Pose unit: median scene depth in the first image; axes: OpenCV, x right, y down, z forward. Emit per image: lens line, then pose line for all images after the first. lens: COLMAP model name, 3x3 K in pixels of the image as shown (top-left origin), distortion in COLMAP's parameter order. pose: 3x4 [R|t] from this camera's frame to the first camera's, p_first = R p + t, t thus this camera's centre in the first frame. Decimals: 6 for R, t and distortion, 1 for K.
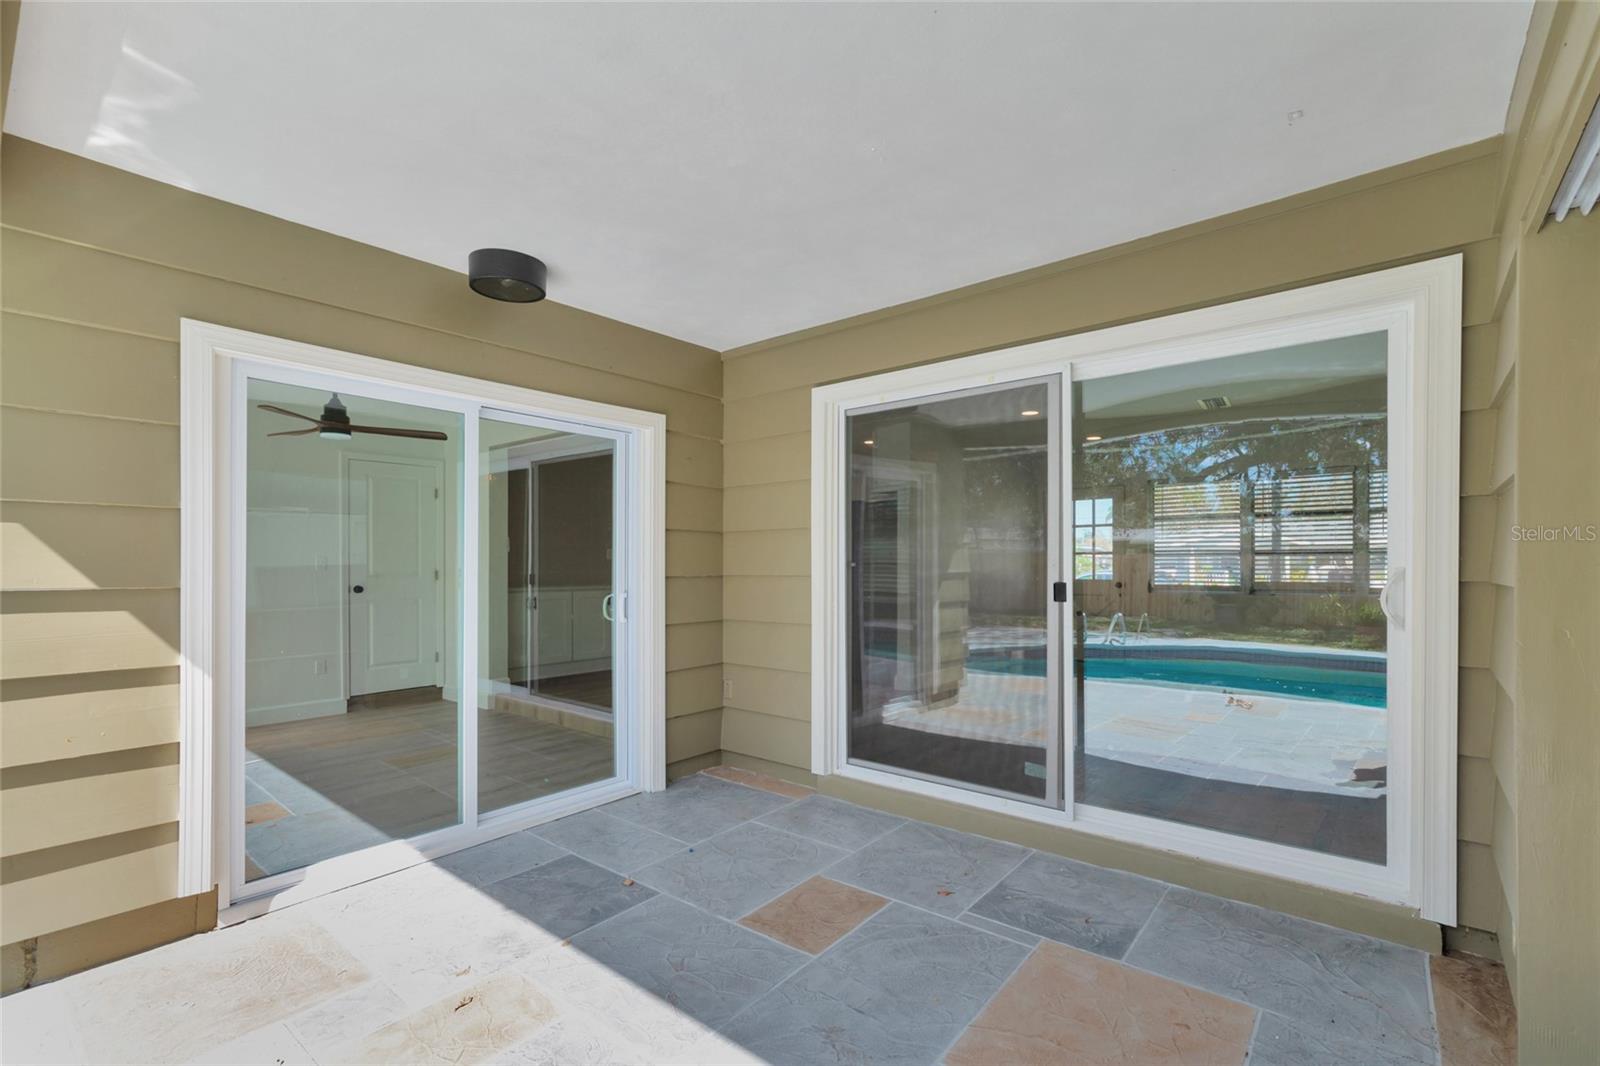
lens RADIAL K [[711.3, 0, 800.5], [0, 711.3, 561.7], [0, 0, 1]] dist [0.000207, 0.000026]
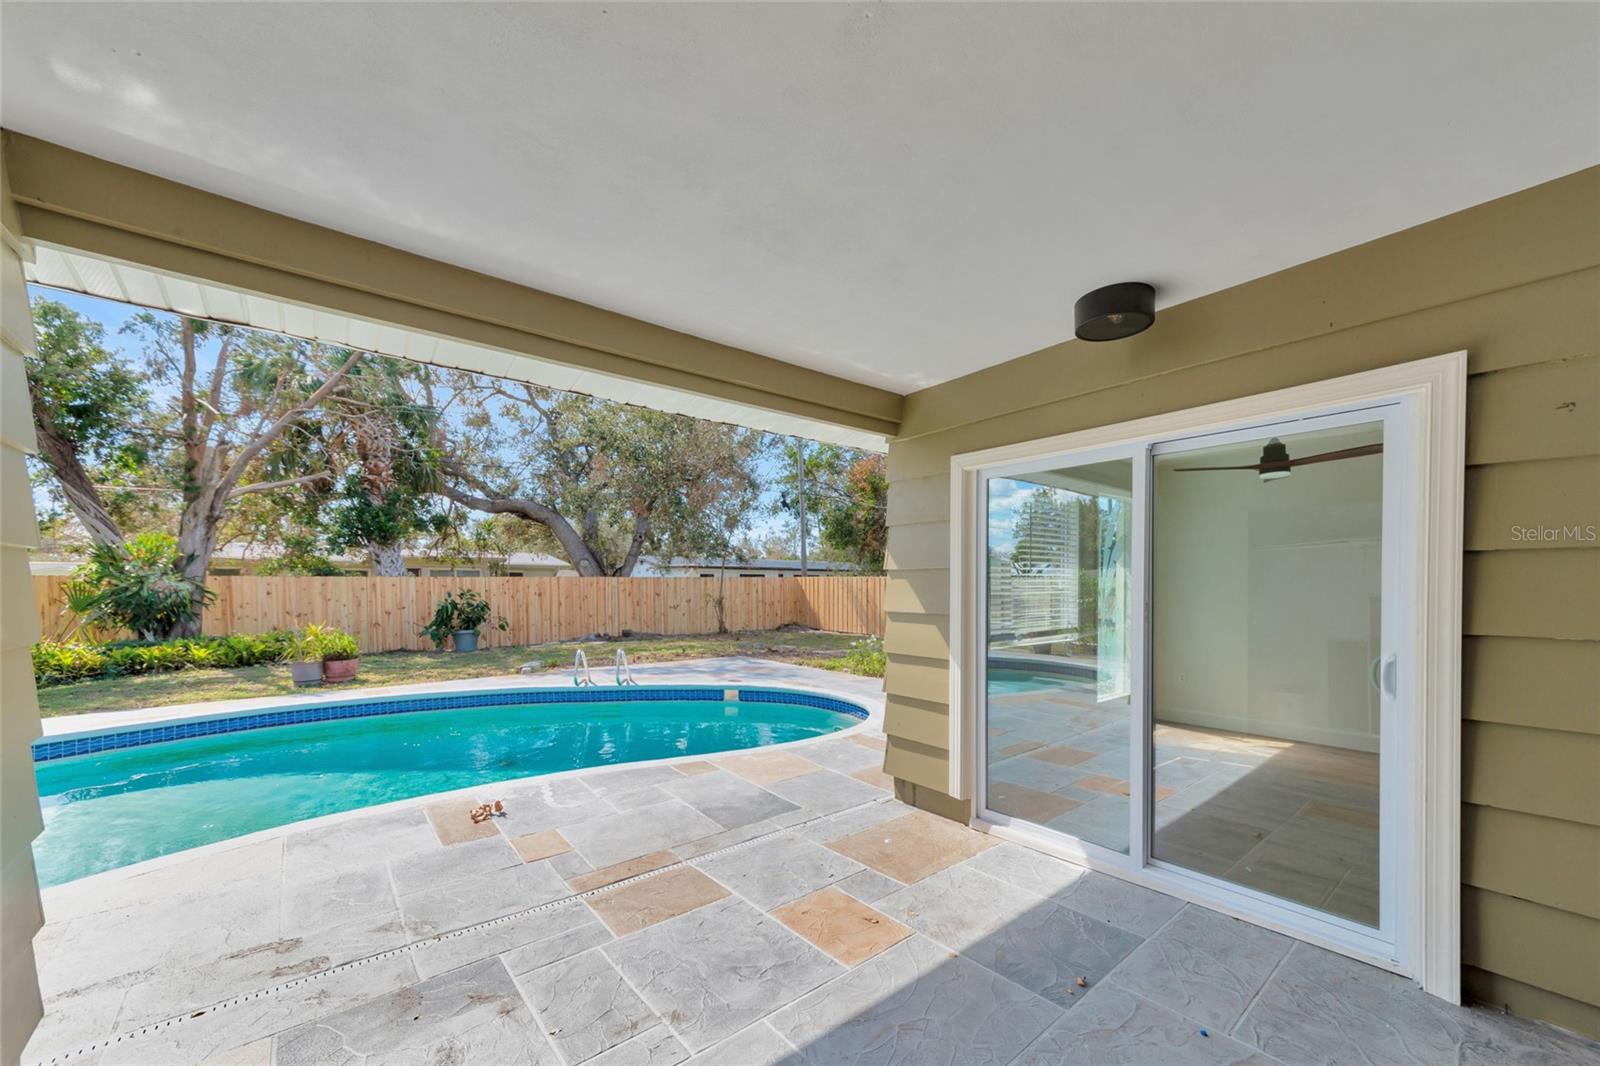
lens RADIAL K [[578.5, 0, 800.6], [0, 578.5, 592.9], [0, 0, 1]] dist [0.000190, 0.000036]
pose [[-0.155380, 0.010432, -0.987800, 0.470254], [0.000699, 0.999945, 0.010451, -0.023694], [0.987854, 0.000933, -0.155379, 0.737680]]
